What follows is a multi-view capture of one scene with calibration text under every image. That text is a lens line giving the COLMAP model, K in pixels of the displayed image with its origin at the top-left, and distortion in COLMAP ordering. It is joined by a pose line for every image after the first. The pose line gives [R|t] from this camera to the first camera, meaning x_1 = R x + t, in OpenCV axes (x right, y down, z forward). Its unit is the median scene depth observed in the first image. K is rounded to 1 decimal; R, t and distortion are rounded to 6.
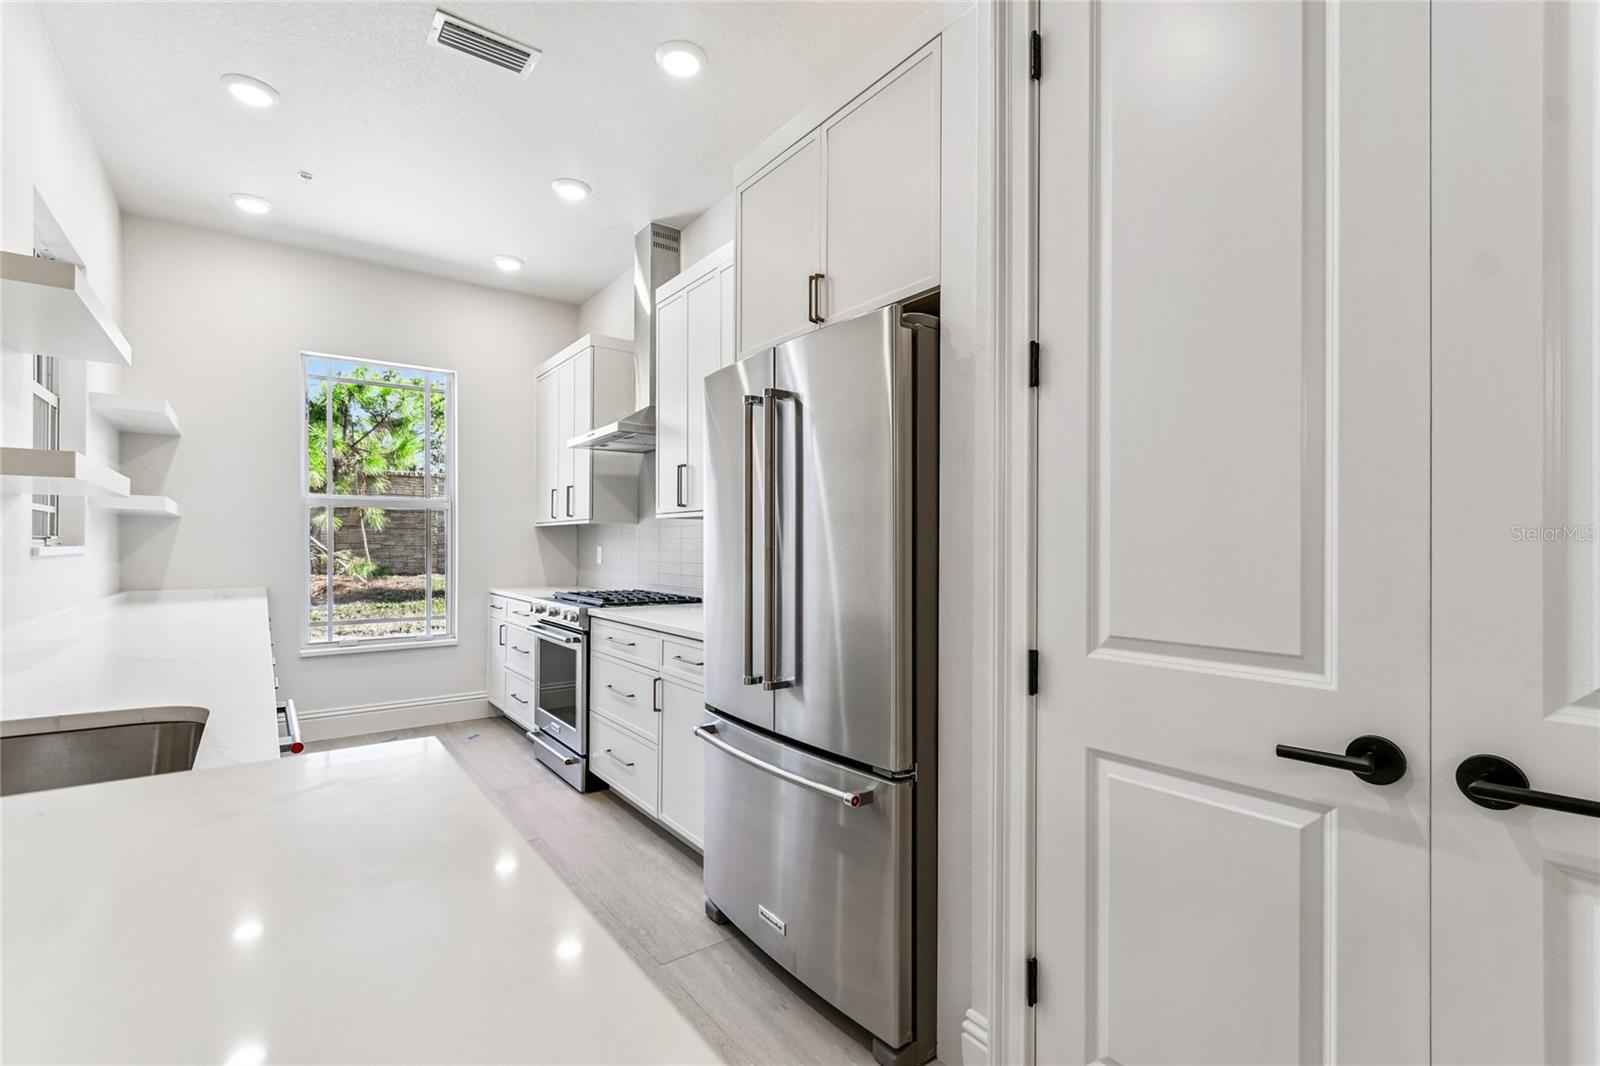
lens RADIAL K [[715.2, 0, 797.7], [0, 715.2, 544.0], [0, 0, 1]] dist [0.001585, 0.000009]
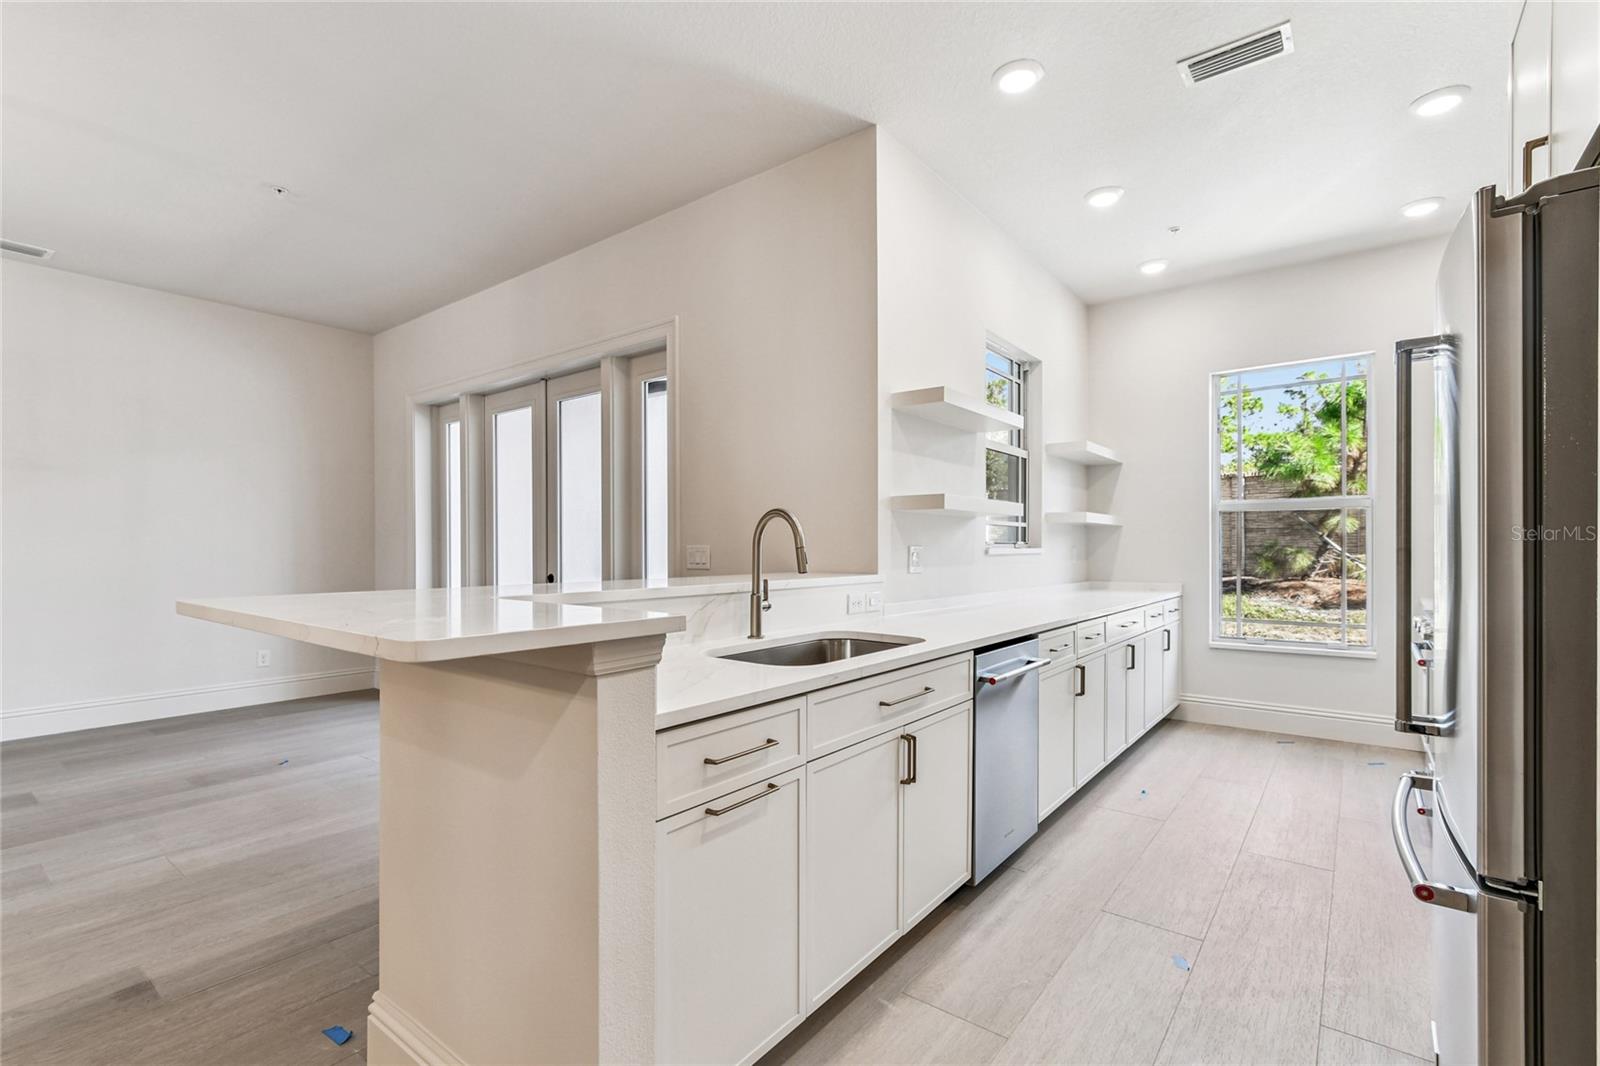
lens RADIAL K [[726.9, 0, 782.4], [0, 726.9, 551.4], [0, 0, 1]] dist [0.000628, -0.000565]
pose [[0.254897, 0.002002, -0.966966, 0.277382], [0.003814, 0.999988, 0.003075, 0.002047], [0.966961, -0.004472, 0.254886, 0.076783]]
